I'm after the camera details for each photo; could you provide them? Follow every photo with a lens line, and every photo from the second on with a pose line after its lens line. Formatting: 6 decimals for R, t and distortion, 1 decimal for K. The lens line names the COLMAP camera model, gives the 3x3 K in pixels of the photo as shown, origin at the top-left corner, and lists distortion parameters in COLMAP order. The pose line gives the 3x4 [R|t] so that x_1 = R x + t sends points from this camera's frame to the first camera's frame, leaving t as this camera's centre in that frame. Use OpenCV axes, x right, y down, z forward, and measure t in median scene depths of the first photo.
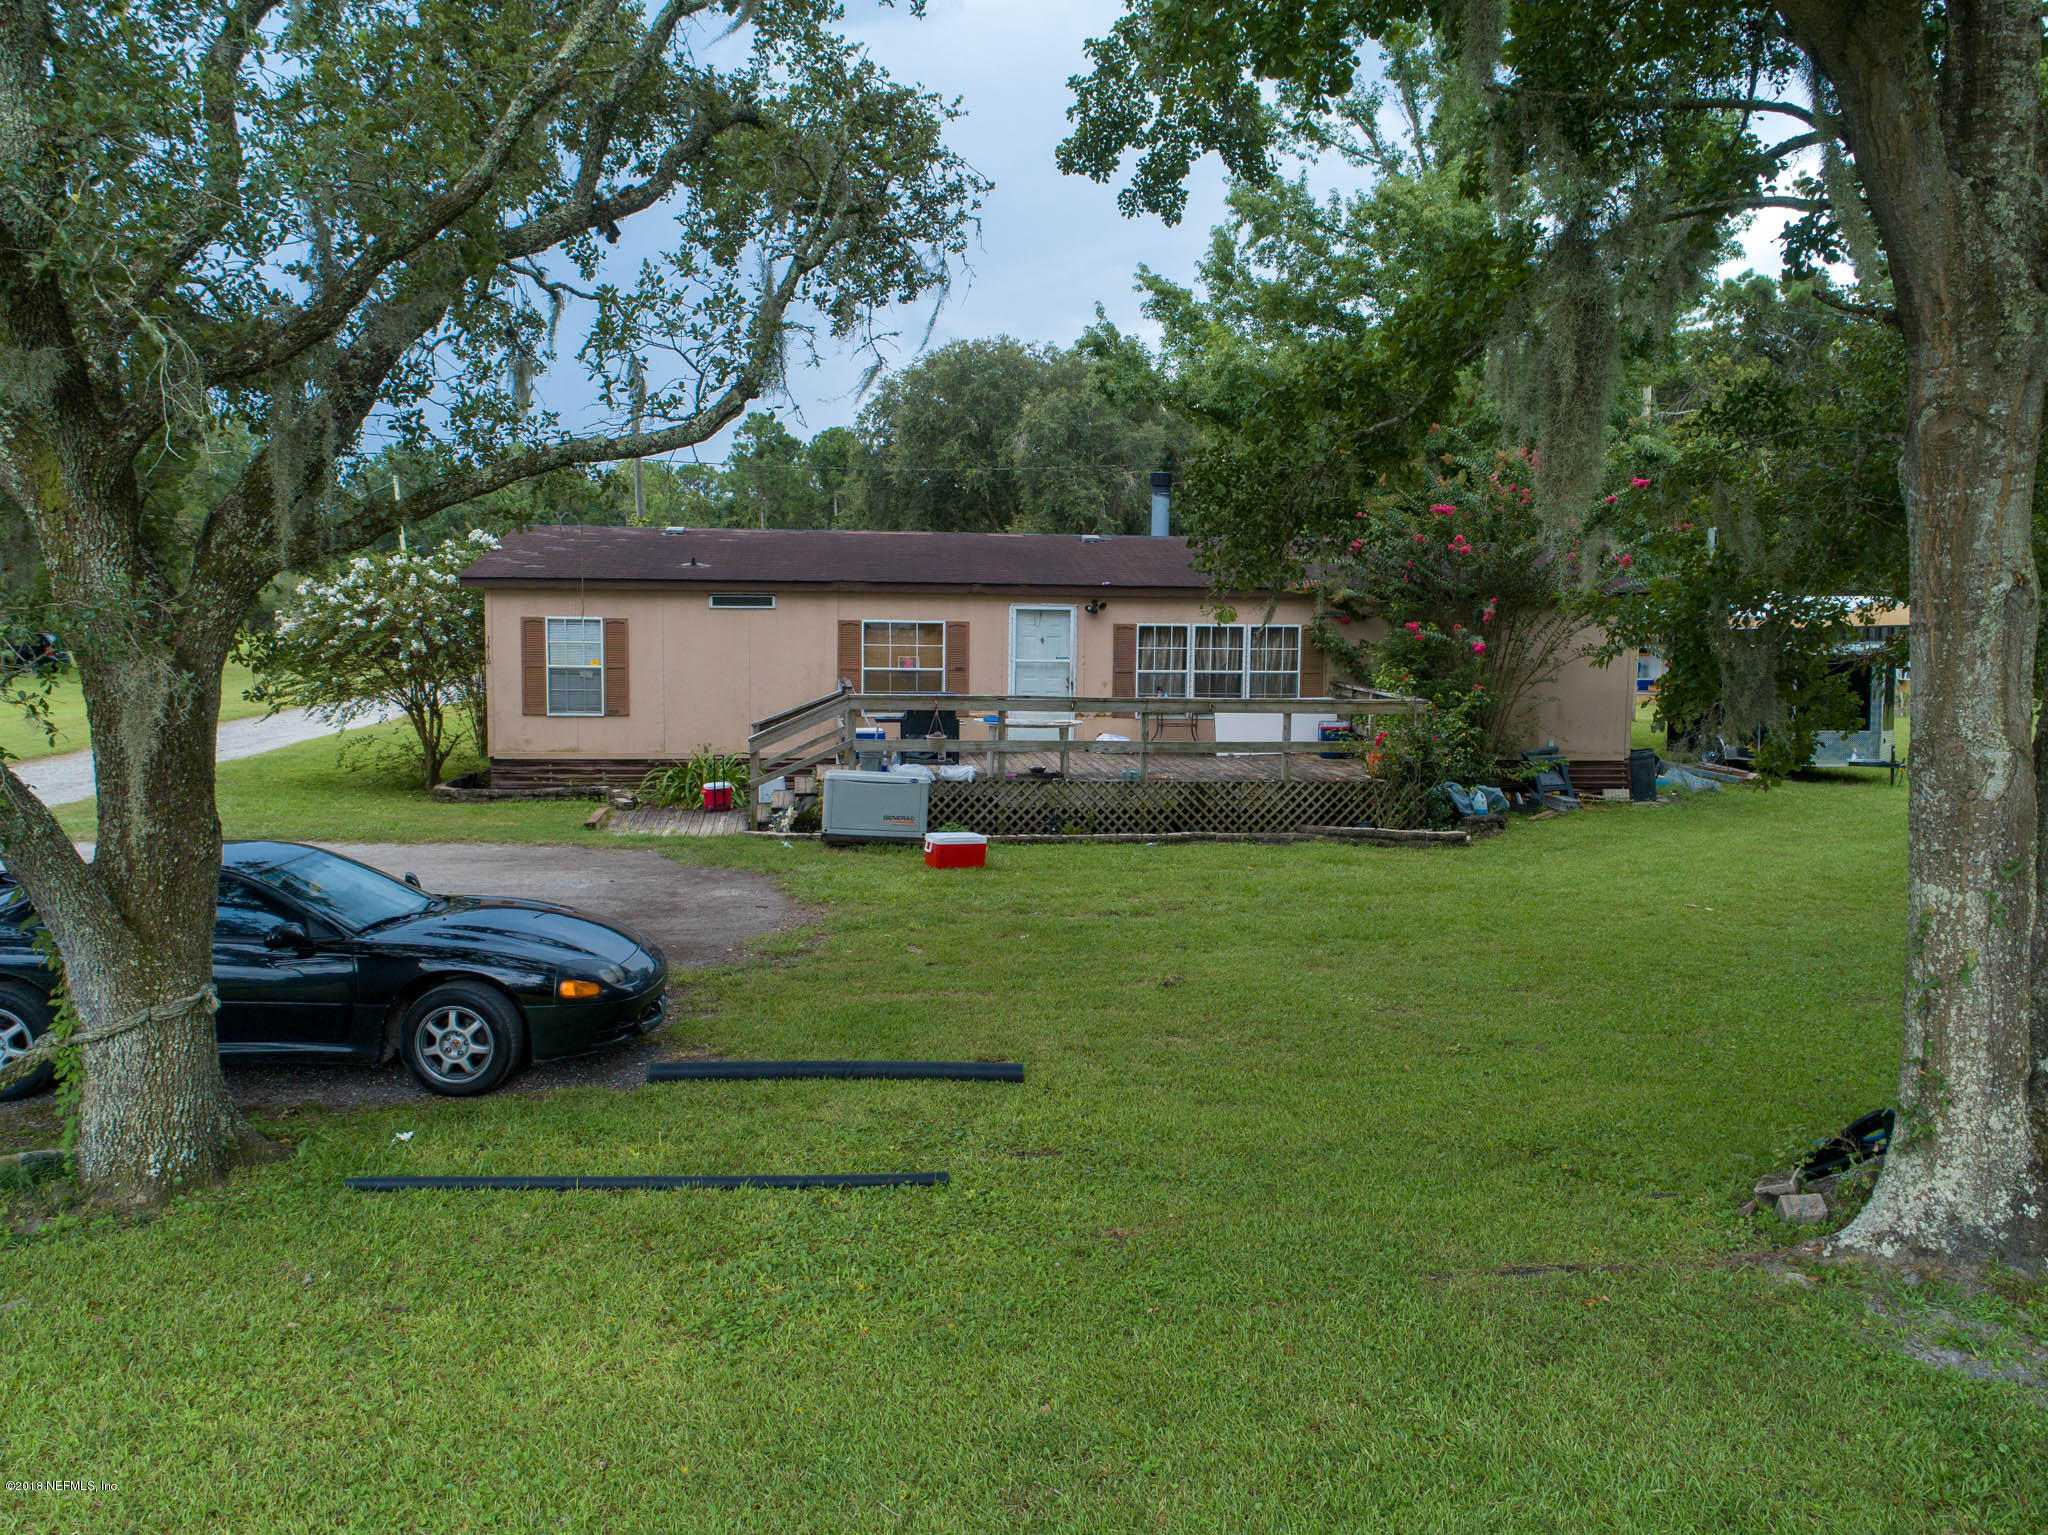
lens RADIAL K [[1551.2, 0, 1023.2], [0, 1551.2, 765.5], [0, 0, 1]] dist [-0.015691, 0.010063]
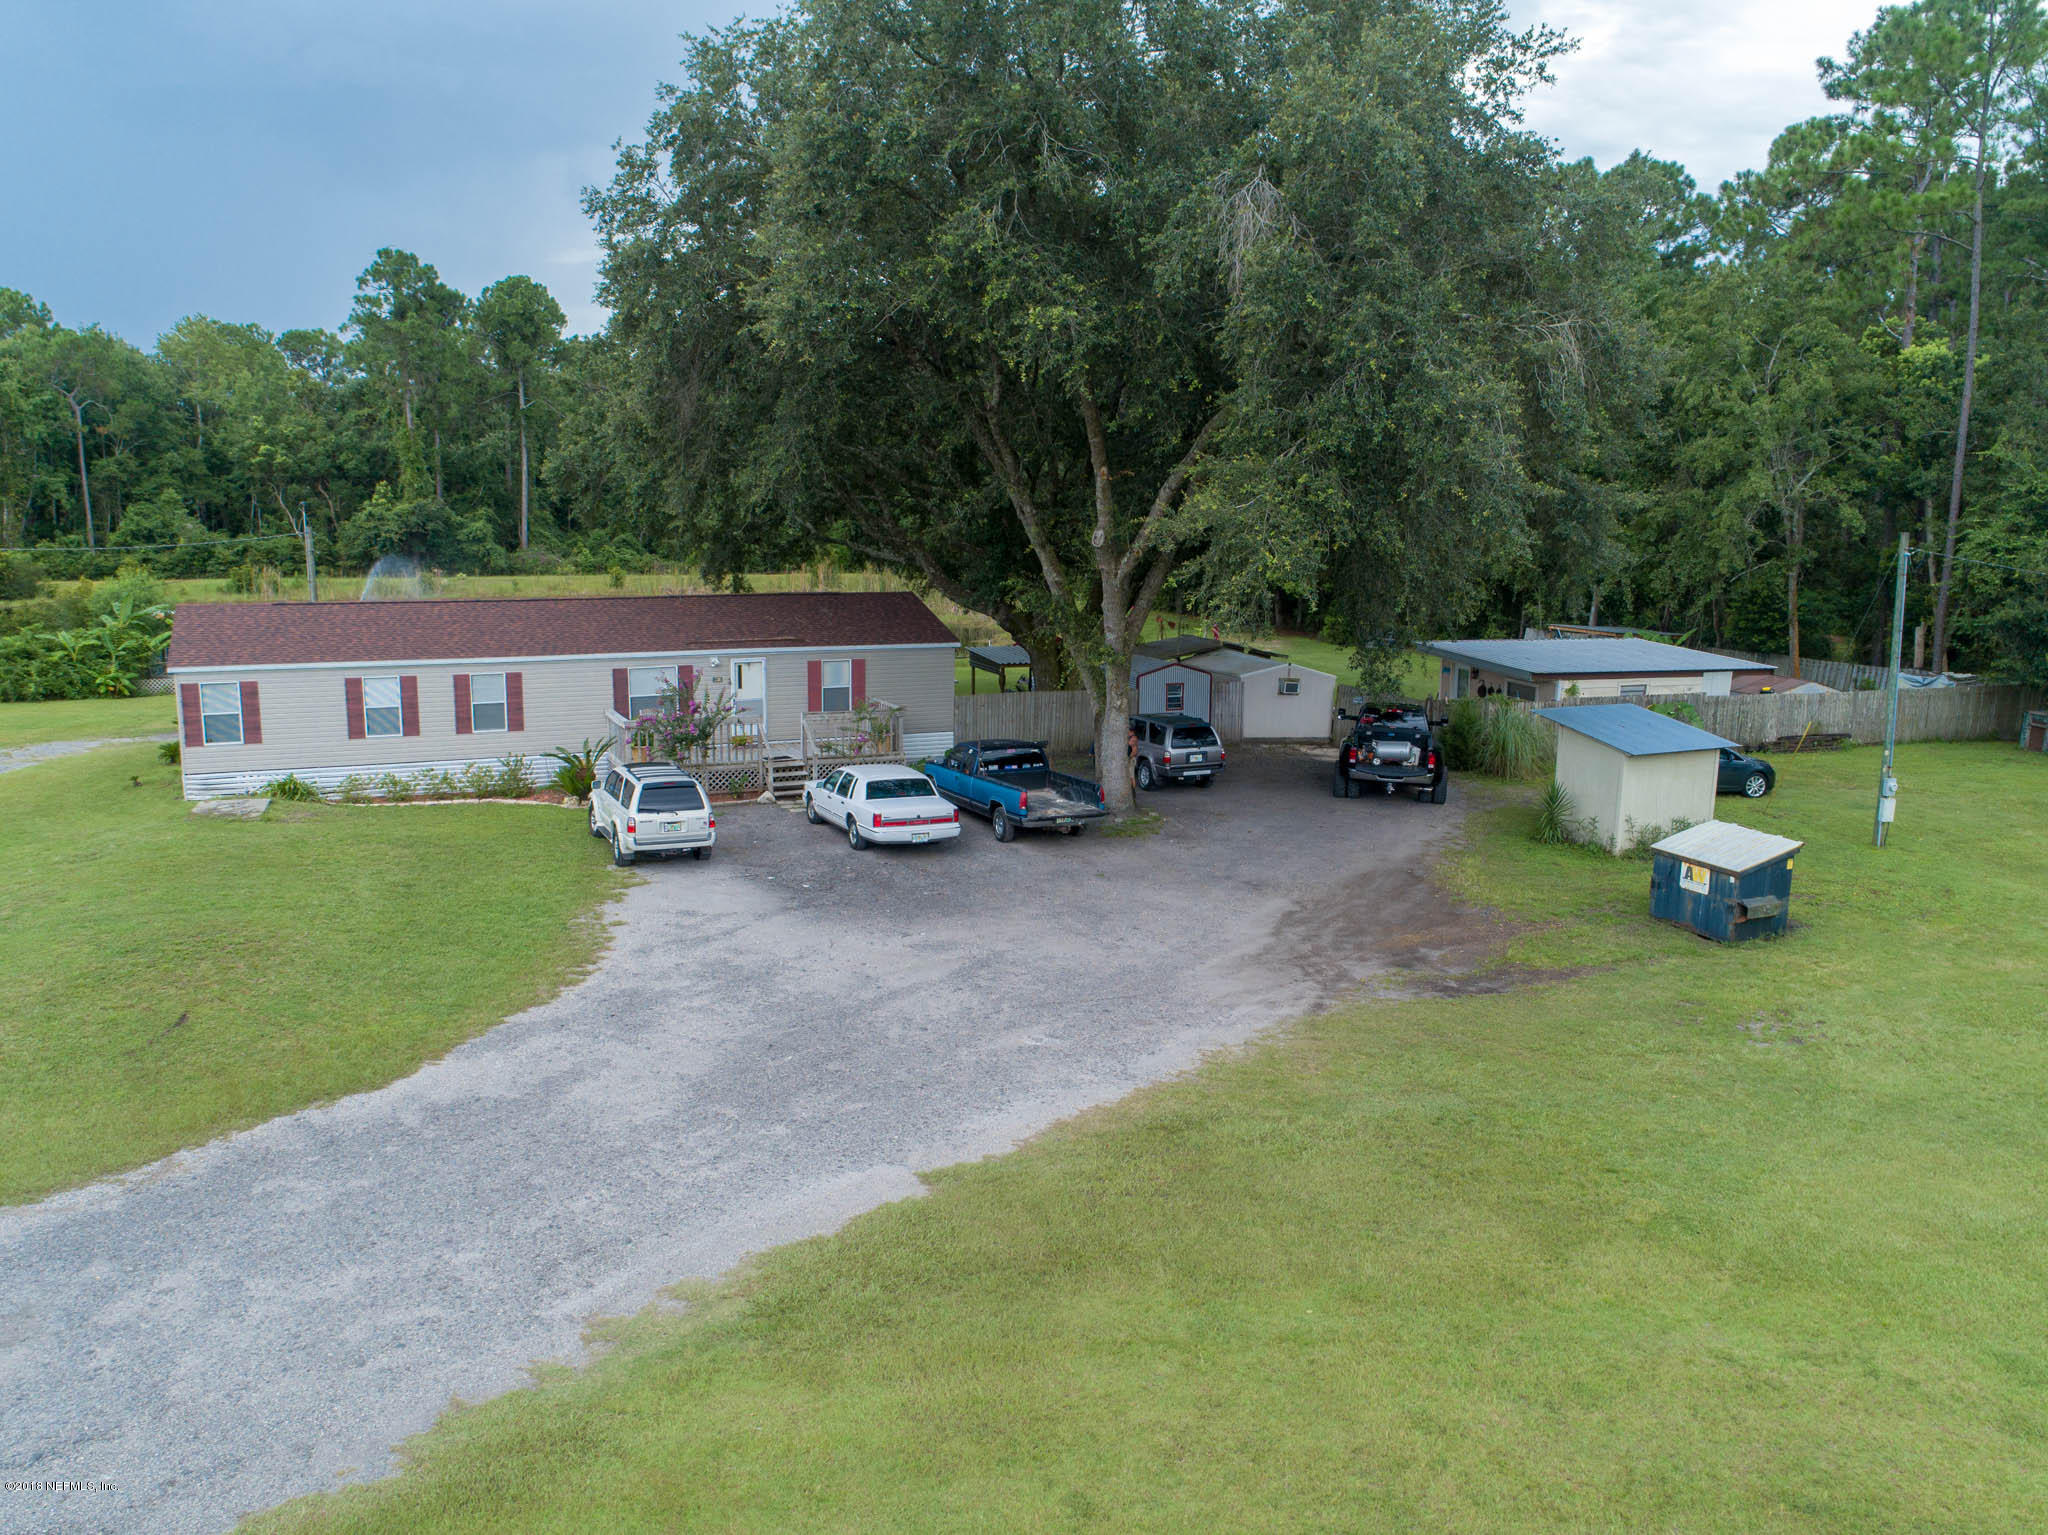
lens RADIAL K [[1551.2, 0, 1019.0], [0, 1551.2, 769.4], [0, 0, 1]] dist [-0.015691, 0.010063]
pose [[0.981590, -0.035253, 0.187719, -0.041052], [0.021366, 0.996917, 0.075493, -0.050642], [-0.189802, -0.070093, 0.979317, 0.287484]]
